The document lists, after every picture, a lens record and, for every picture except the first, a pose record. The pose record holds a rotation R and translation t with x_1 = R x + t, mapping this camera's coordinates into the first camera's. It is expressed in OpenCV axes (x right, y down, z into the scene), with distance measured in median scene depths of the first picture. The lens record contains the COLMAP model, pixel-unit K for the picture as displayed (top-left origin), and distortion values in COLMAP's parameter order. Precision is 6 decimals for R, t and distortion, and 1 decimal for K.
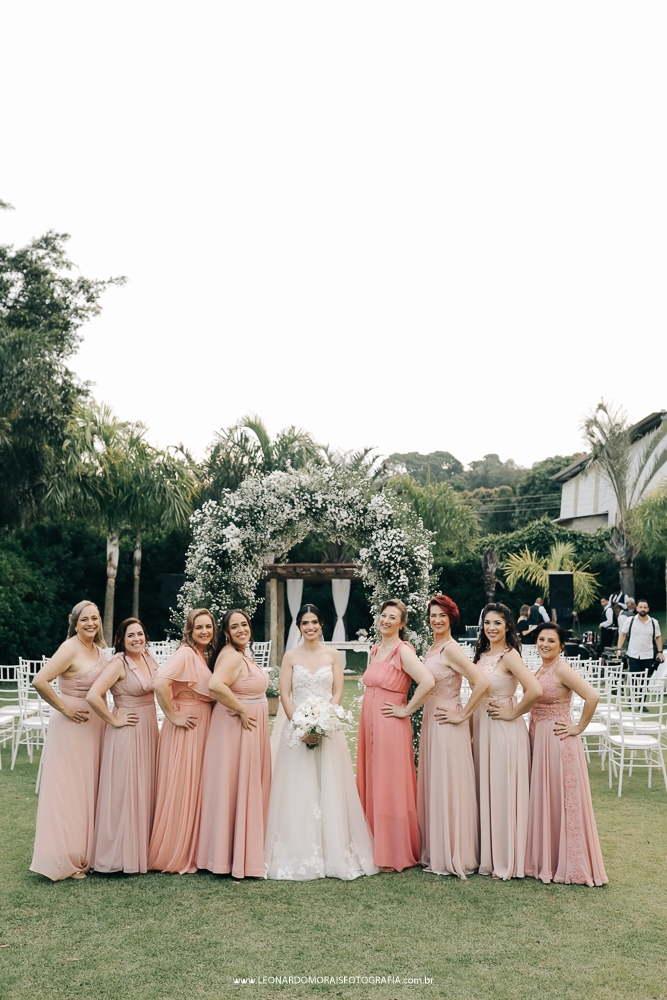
lens RADIAL K [[950.3, 0, 329.0], [0, 950.3, 518.9], [0, 0, 1]] dist [-0.059055, 0.095338]
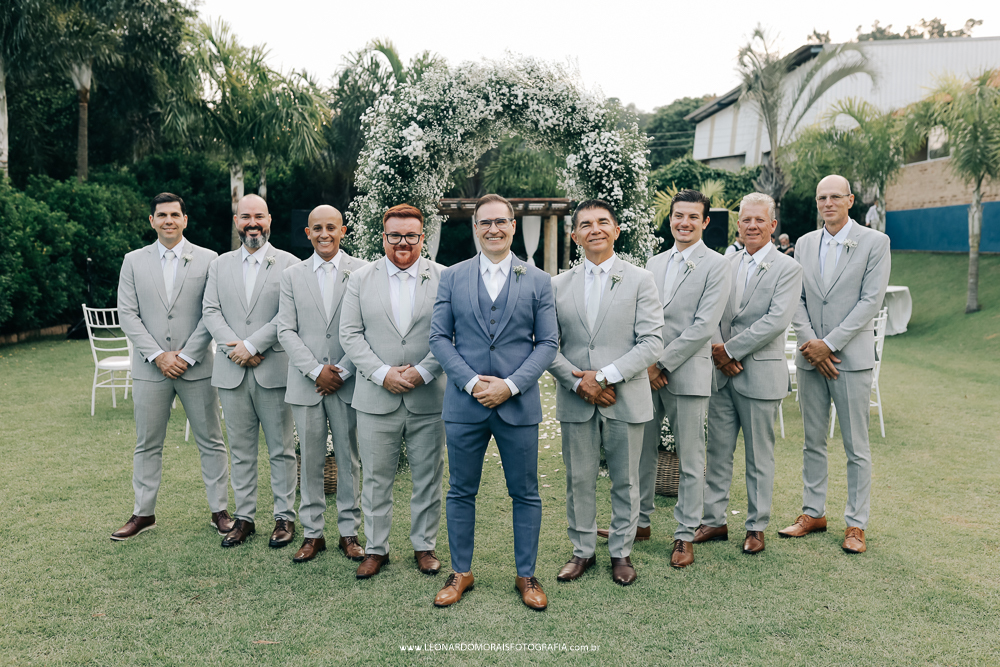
lens RADIAL K [[950.3, 0, 497.1], [0, 950.3, 351.8], [0, 0, 1]] dist [-0.059055, 0.095338]
pose [[0.998545, -0.005306, 0.053662, -0.074741], [-0.005183, 0.981096, 0.193452, 0.040217], [-0.053674, -0.193449, 0.979641, 0.148945]]
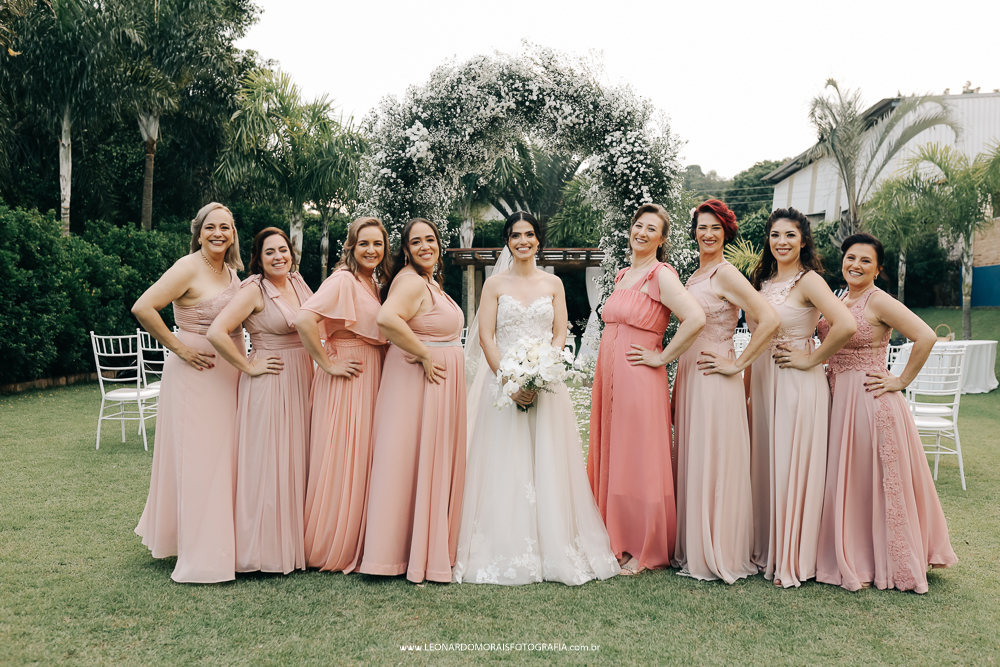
lens RADIAL K [[950.3, 0, 497.1], [0, 950.3, 351.8], [0, 0, 1]] dist [-0.059055, 0.095338]
pose [[0.999524, 0.010216, -0.029105, -0.015891], [-0.006491, 0.992096, 0.125311, 0.090486], [0.030155, -0.125063, 0.991690, 0.237672]]
